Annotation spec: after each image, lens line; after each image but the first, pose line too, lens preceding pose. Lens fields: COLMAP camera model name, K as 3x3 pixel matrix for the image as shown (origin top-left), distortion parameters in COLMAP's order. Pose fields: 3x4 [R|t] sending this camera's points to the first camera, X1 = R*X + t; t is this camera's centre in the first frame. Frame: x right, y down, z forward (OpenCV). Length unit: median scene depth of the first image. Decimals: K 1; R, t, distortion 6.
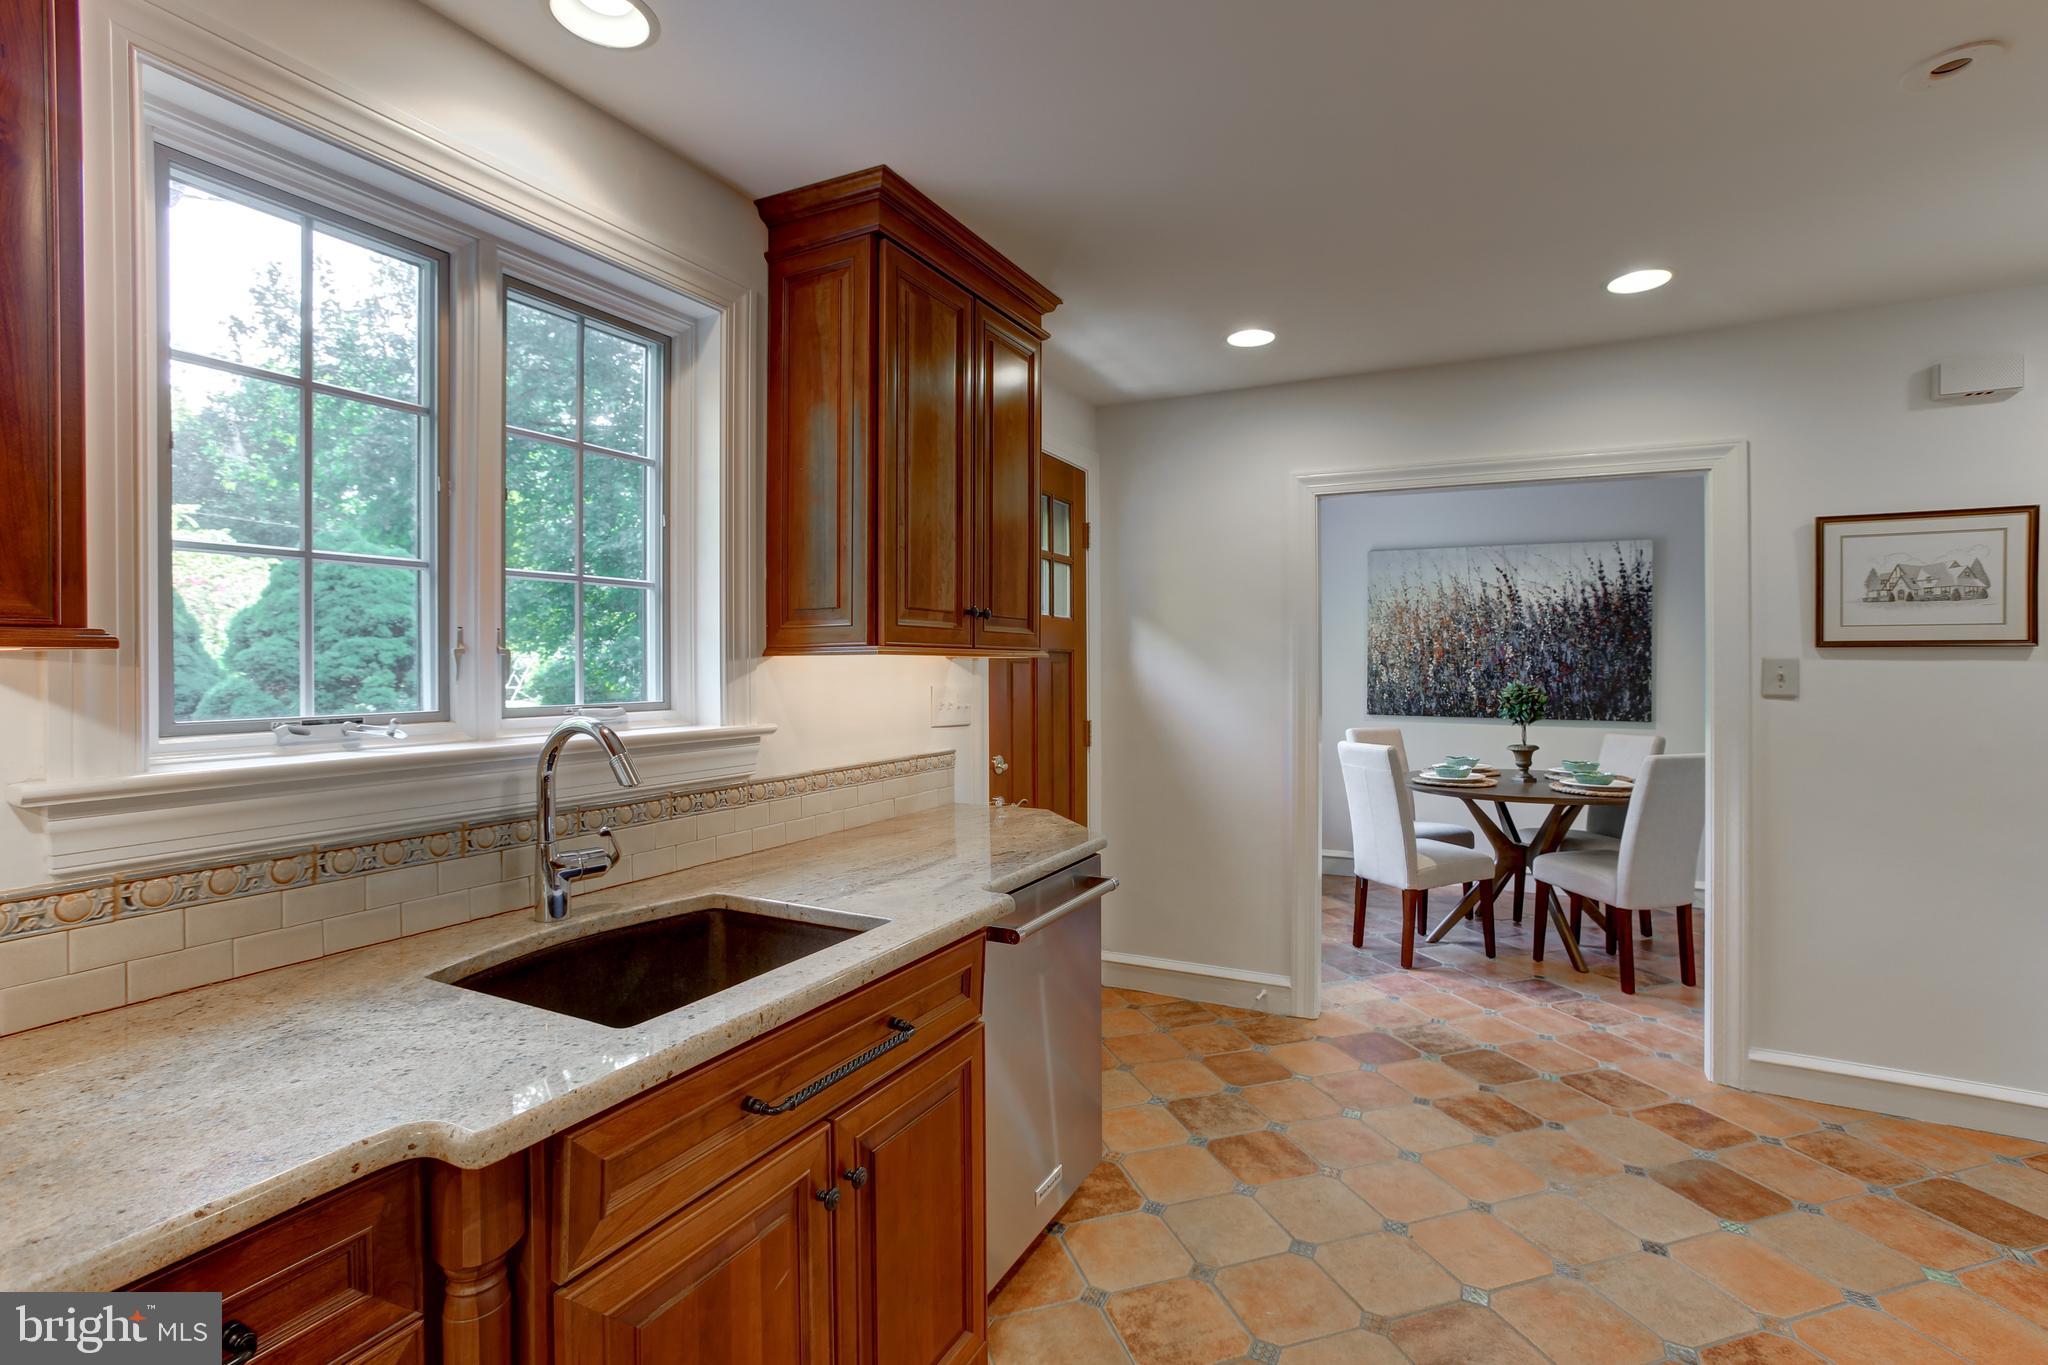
lens RADIAL K [[944.0, 0, 1023.4], [0, 944.0, 659.0], [0, 0, 1]] dist [-0.060316, 0.034763]
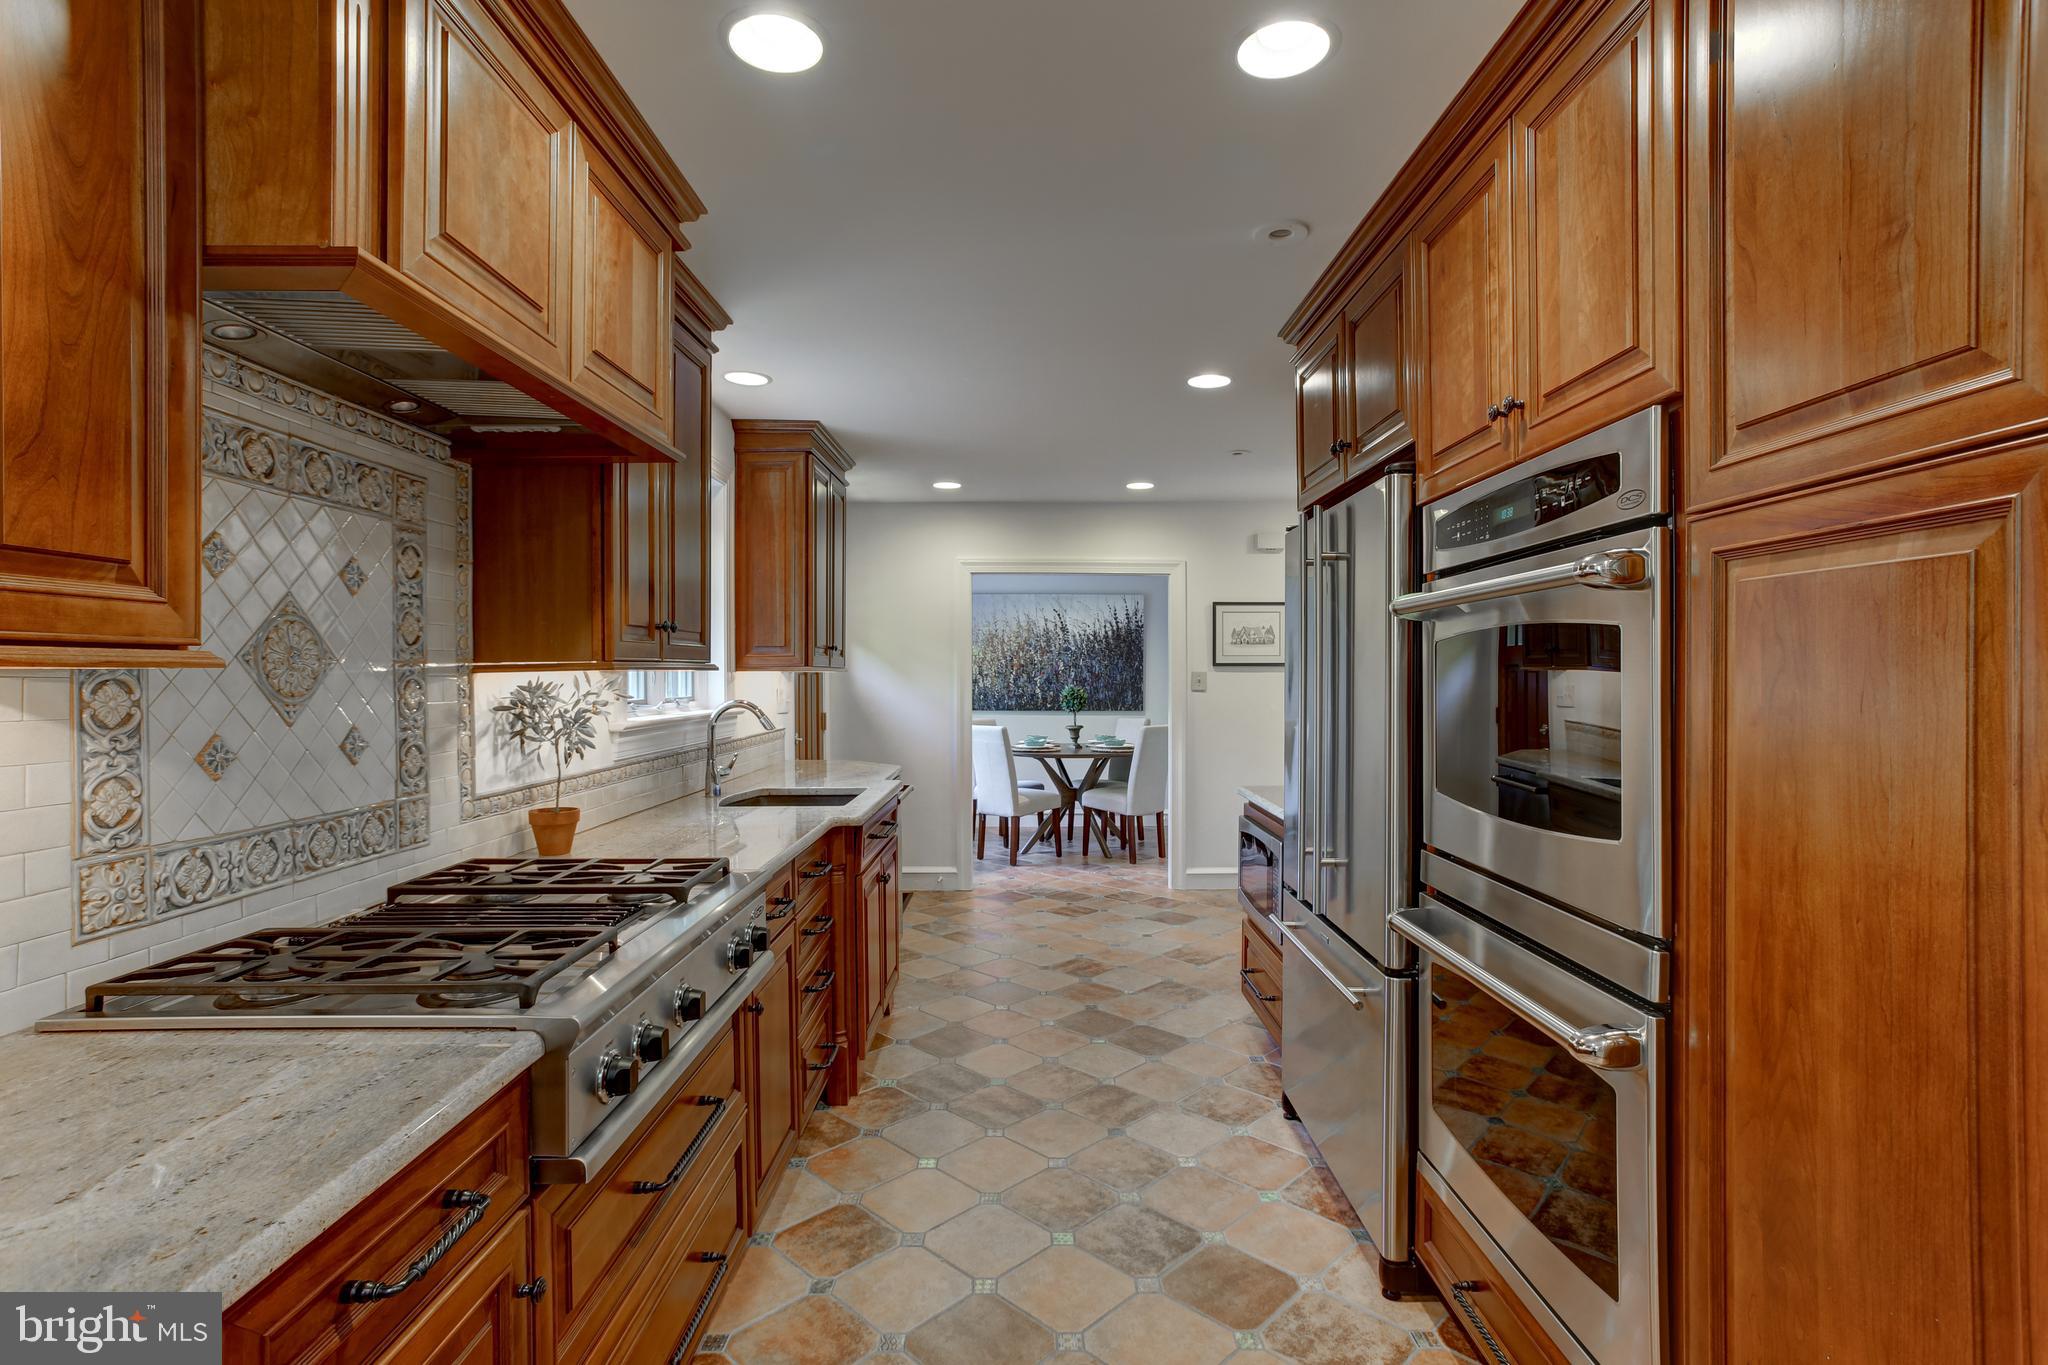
lens RADIAL K [[978.6, 0, 1037.7], [0, 978.6, 674.0], [0, 0, 1]] dist [-0.071105, 0.038834]
pose [[0.881479, -0.002913, 0.472215, -0.265108], [0.000453, 0.999986, 0.005322, -0.003571], [-0.472223, -0.004477, 0.881468, -0.382653]]
